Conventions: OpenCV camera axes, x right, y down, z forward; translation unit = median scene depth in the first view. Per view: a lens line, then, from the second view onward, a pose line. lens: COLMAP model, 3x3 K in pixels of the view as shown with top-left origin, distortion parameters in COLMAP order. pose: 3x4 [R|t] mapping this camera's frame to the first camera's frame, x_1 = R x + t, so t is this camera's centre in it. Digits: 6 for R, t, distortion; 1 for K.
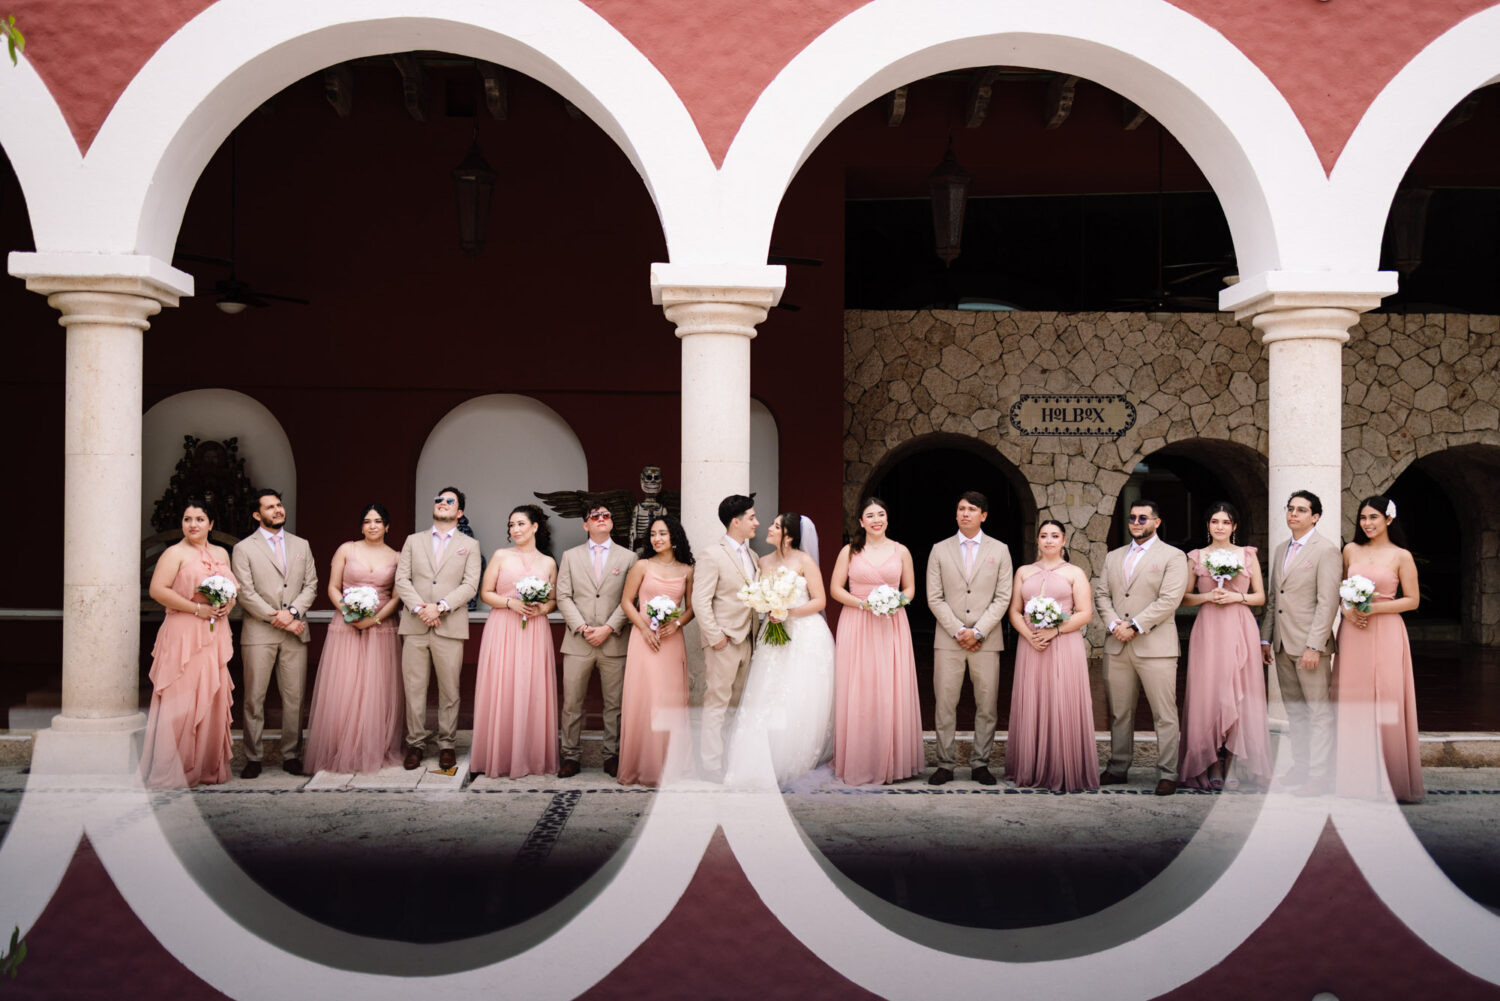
lens RADIAL K [[1515.7, 0, 753.5], [0, 1515.7, 506.9], [0, 0, 1]] dist [0.039843, -0.006094]
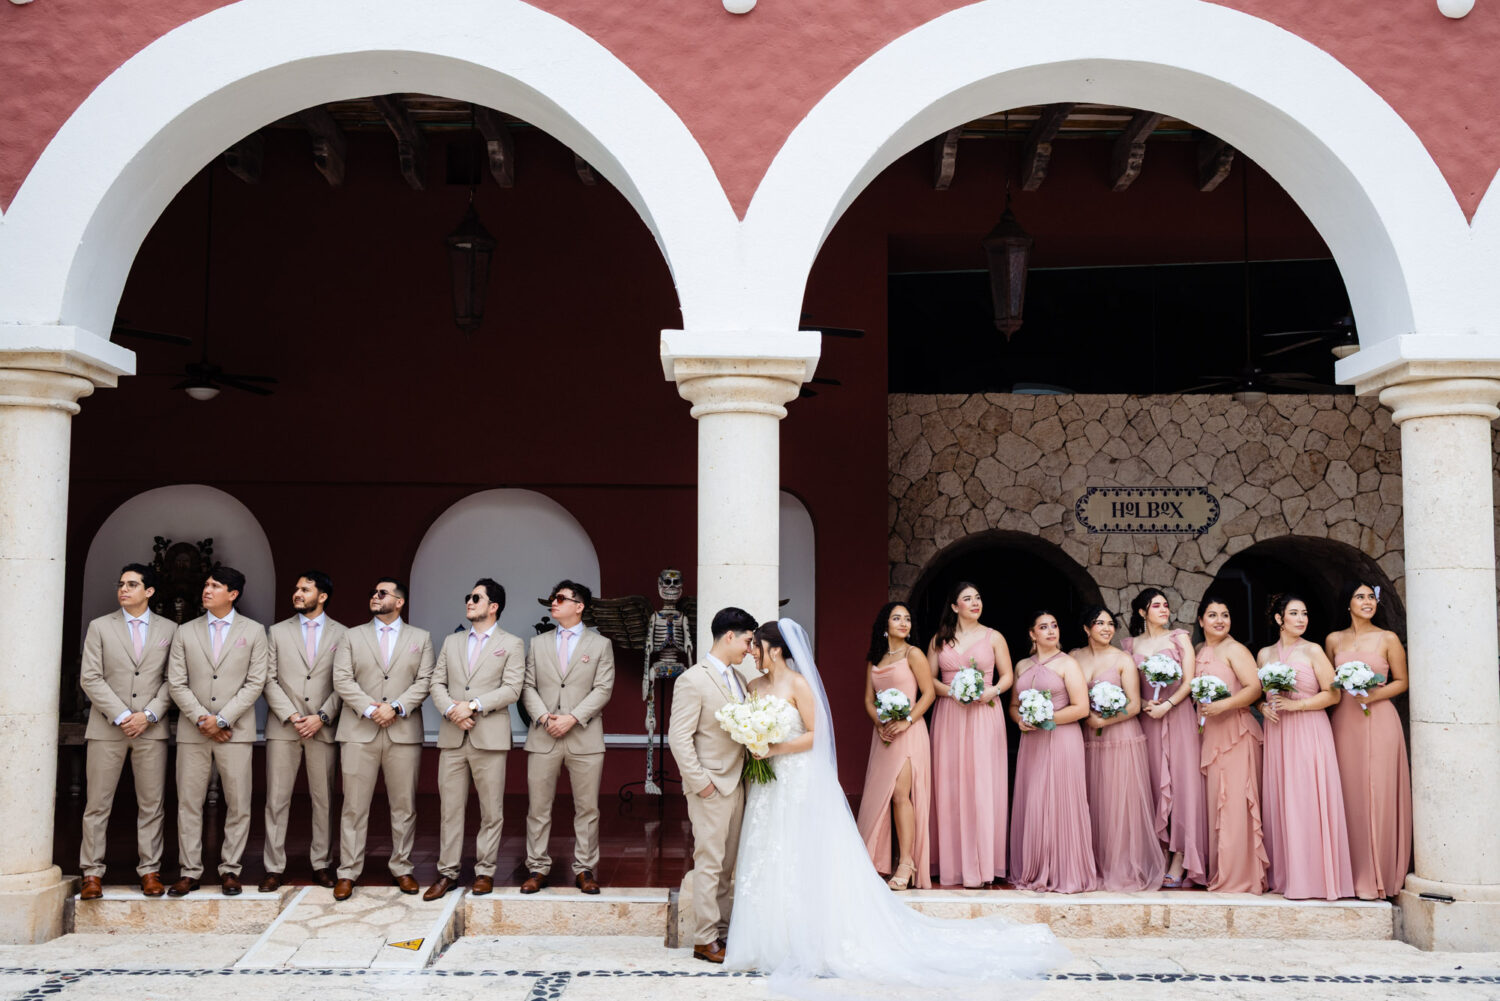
lens RADIAL K [[1515.7, 0, 753.5], [0, 1515.7, 506.9], [0, 0, 1]] dist [0.039843, -0.006094]
pose [[0.999653, -0.003796, -0.026057, 0.004331], [0.002088, 0.997864, -0.065291, -0.005625], [0.026250, 0.065214, 0.997526, 0.128785]]
